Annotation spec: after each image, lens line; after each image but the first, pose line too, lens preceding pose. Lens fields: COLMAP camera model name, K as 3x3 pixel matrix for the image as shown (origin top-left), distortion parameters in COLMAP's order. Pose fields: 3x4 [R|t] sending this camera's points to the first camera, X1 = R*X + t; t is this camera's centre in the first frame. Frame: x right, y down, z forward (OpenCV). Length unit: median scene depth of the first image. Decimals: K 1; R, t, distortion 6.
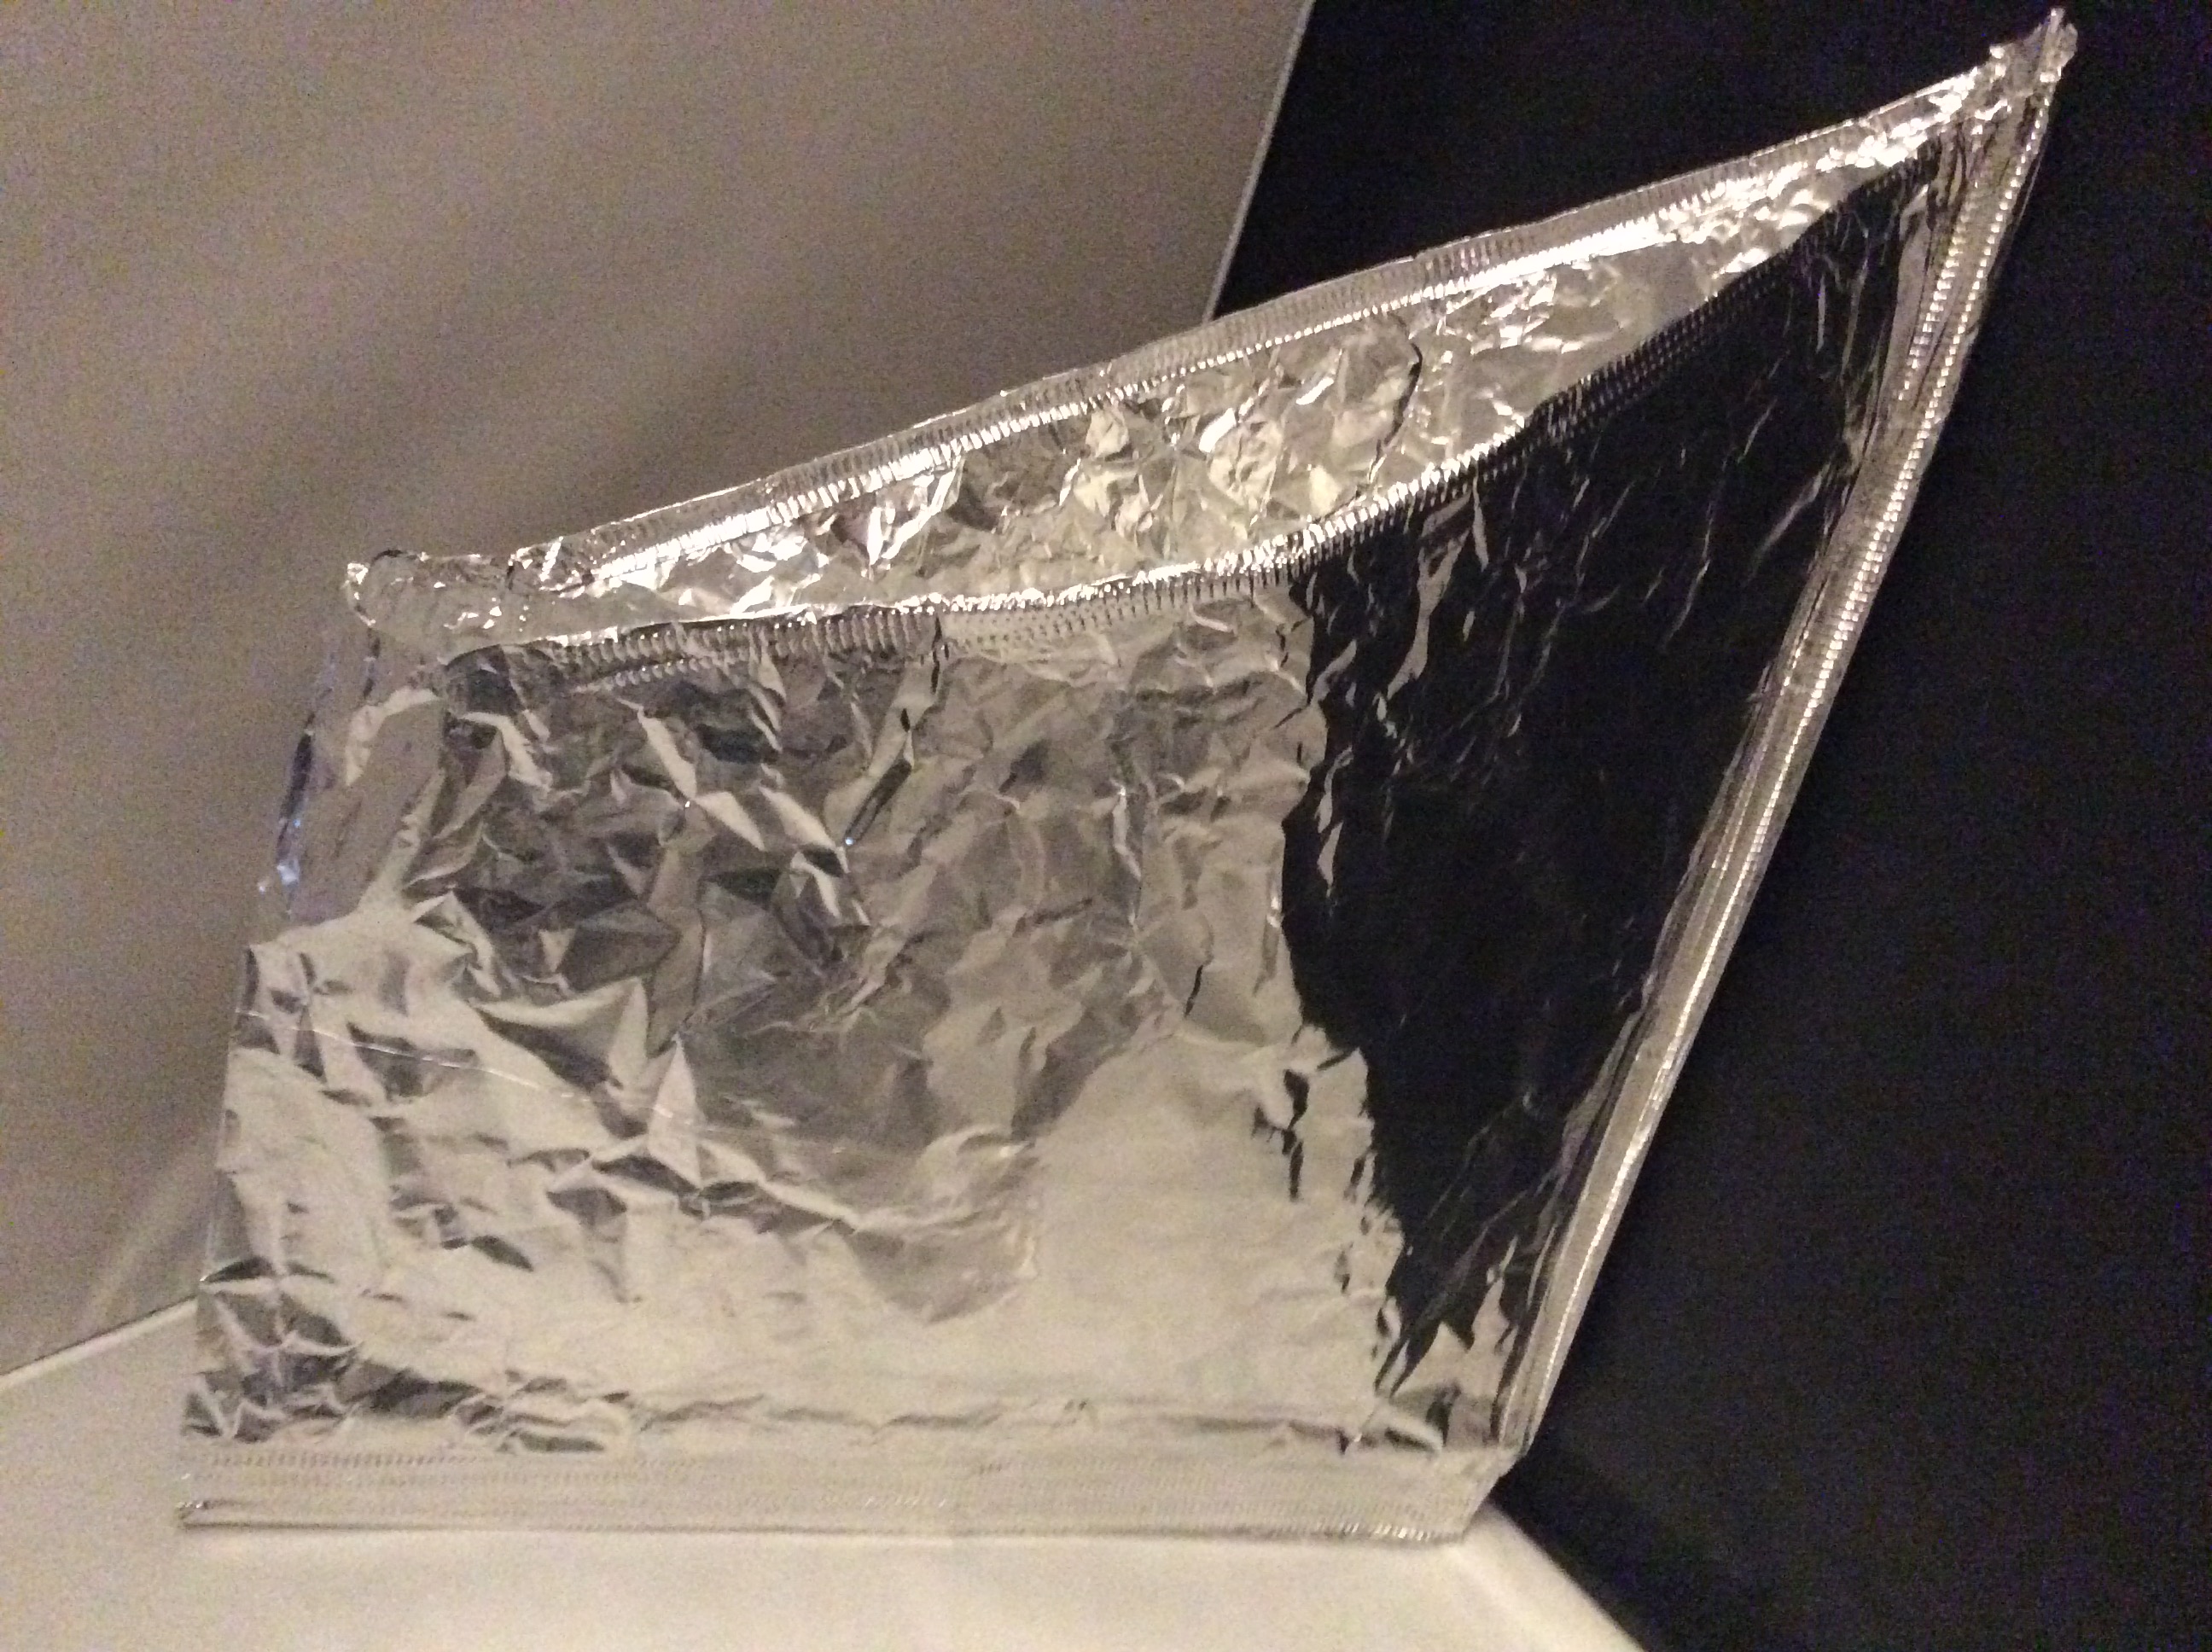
lens RADIAL K [[2063.7, 0, 1103.9], [0, 2063.7, 790.9], [0, 0, 1]] dist [0.133001, -0.266980]
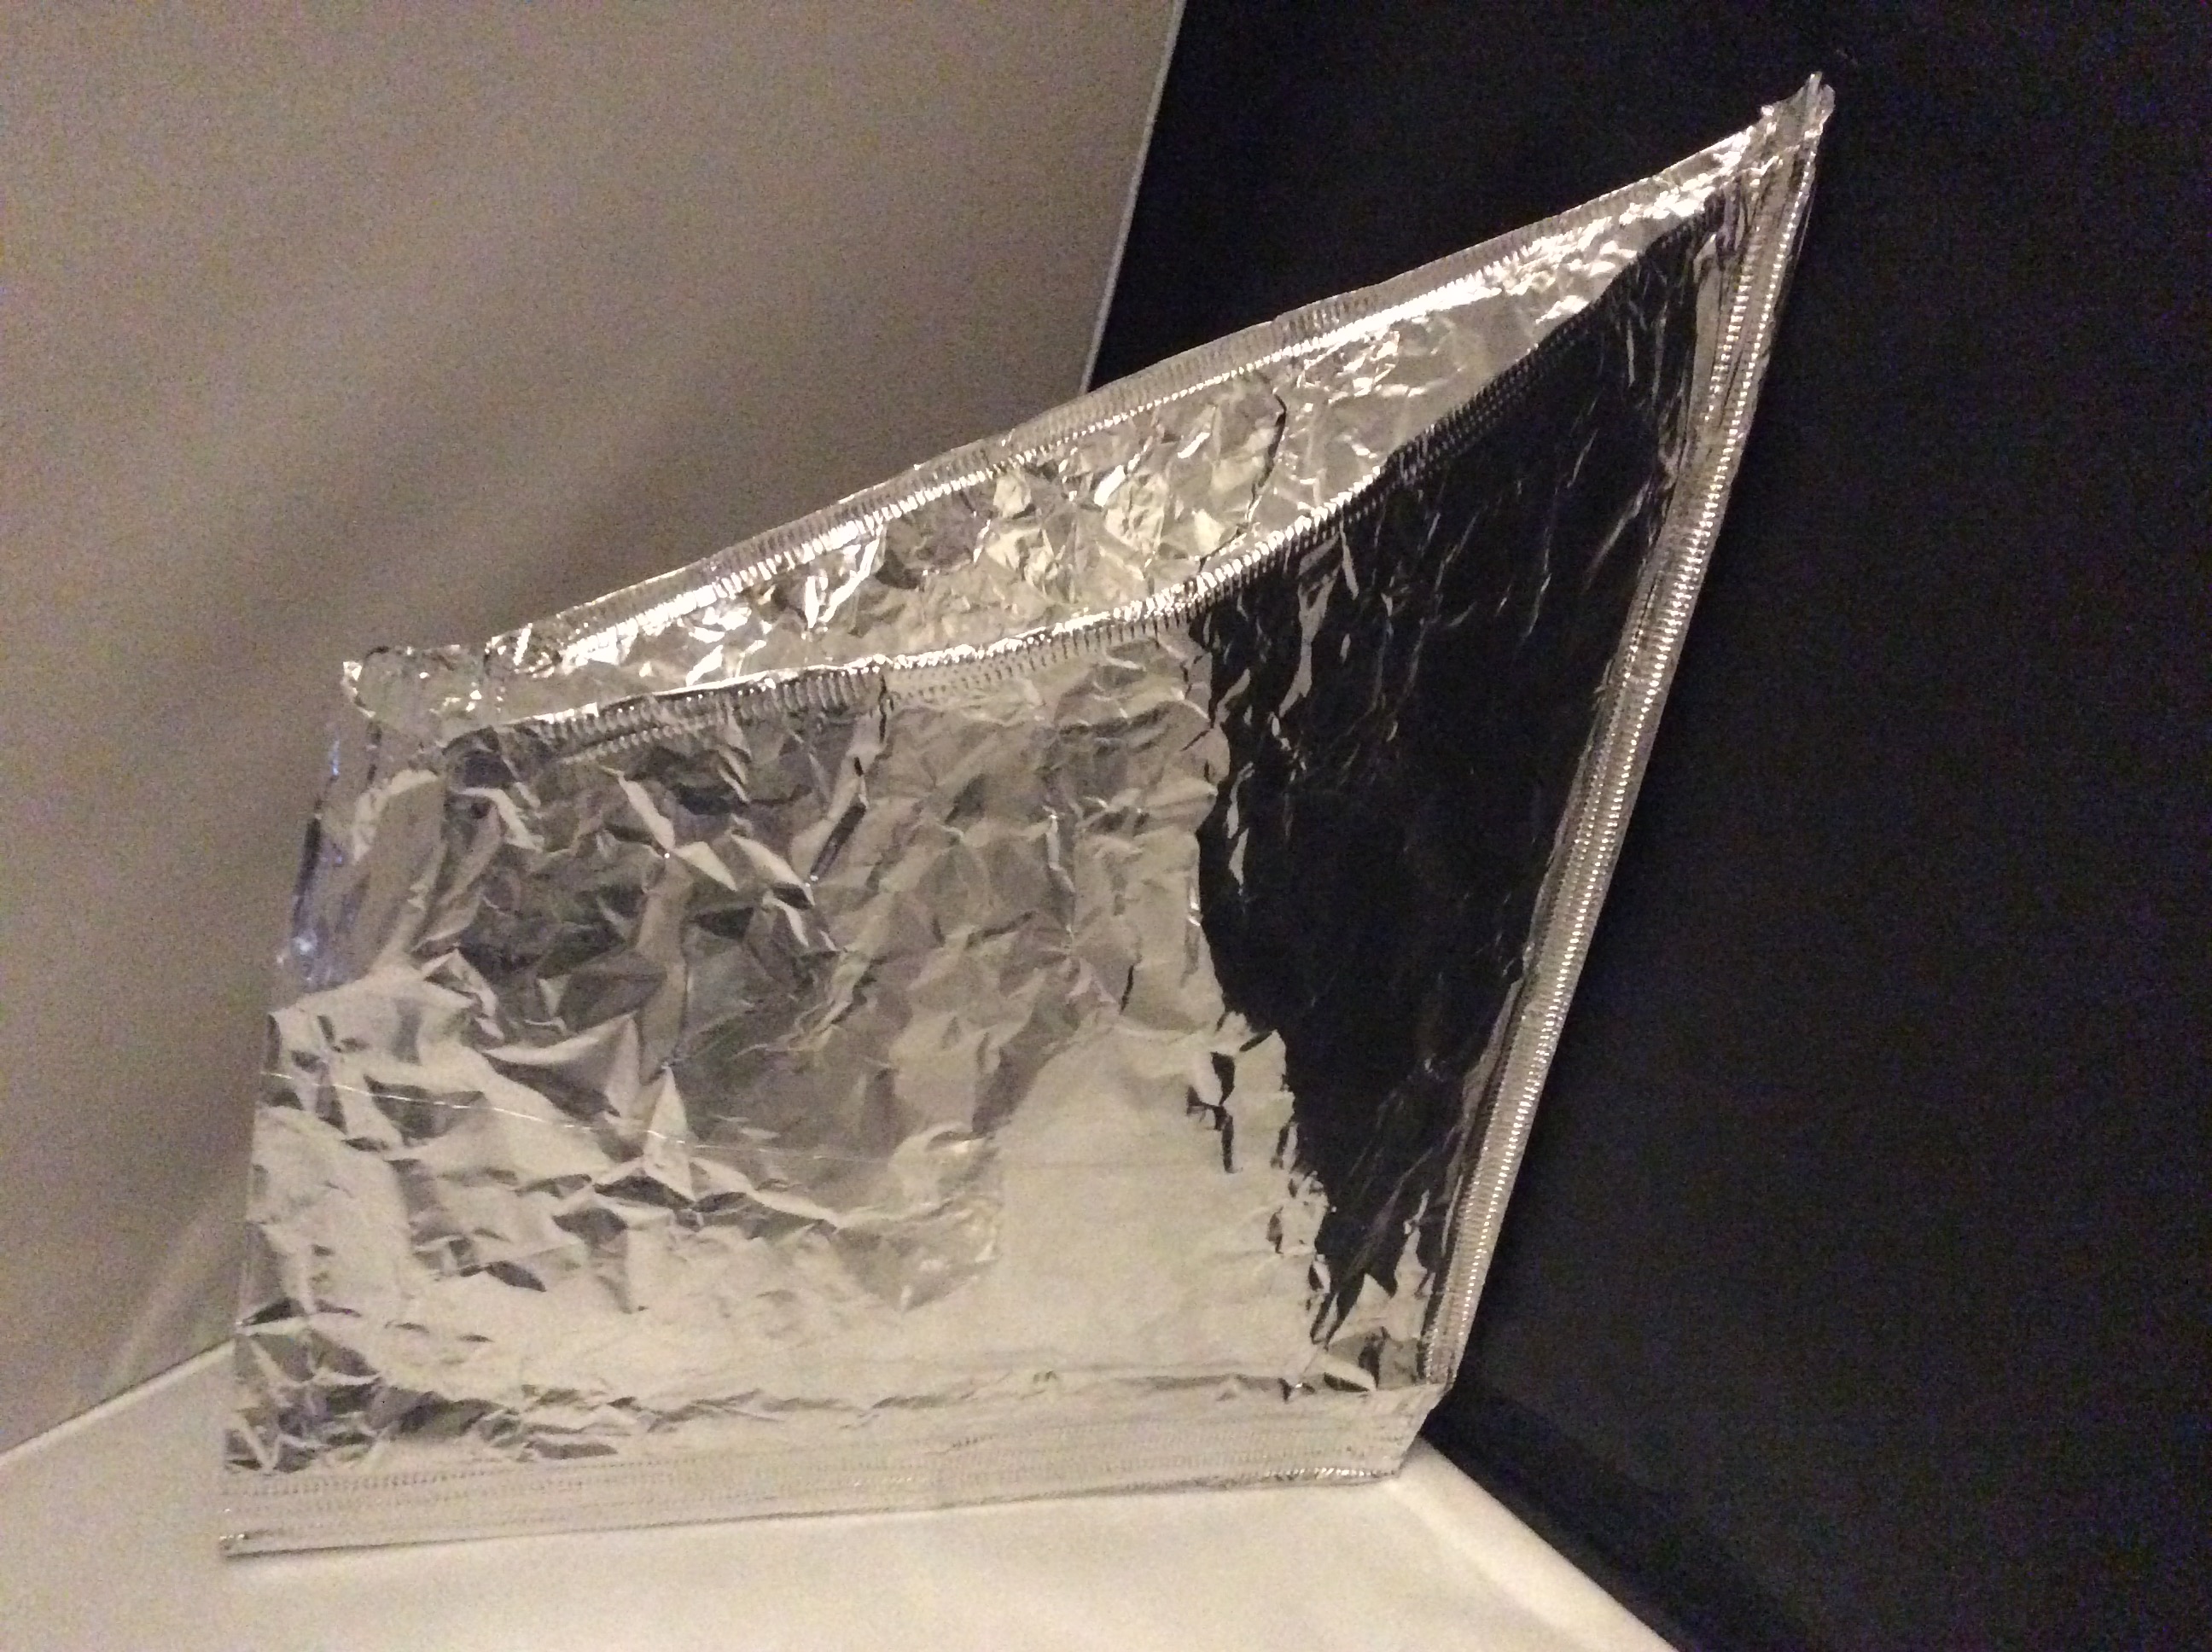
lens RADIAL K [[2063.7, 0, 1103.9], [0, 2063.7, 790.9], [0, 0, 1]] dist [0.133001, -0.266980]
pose [[0.995987, -0.072125, 0.052984, -0.019928], [0.072513, 0.997353, -0.005444, -0.004608], [-0.052451, 0.009264, 0.998581, -0.114596]]
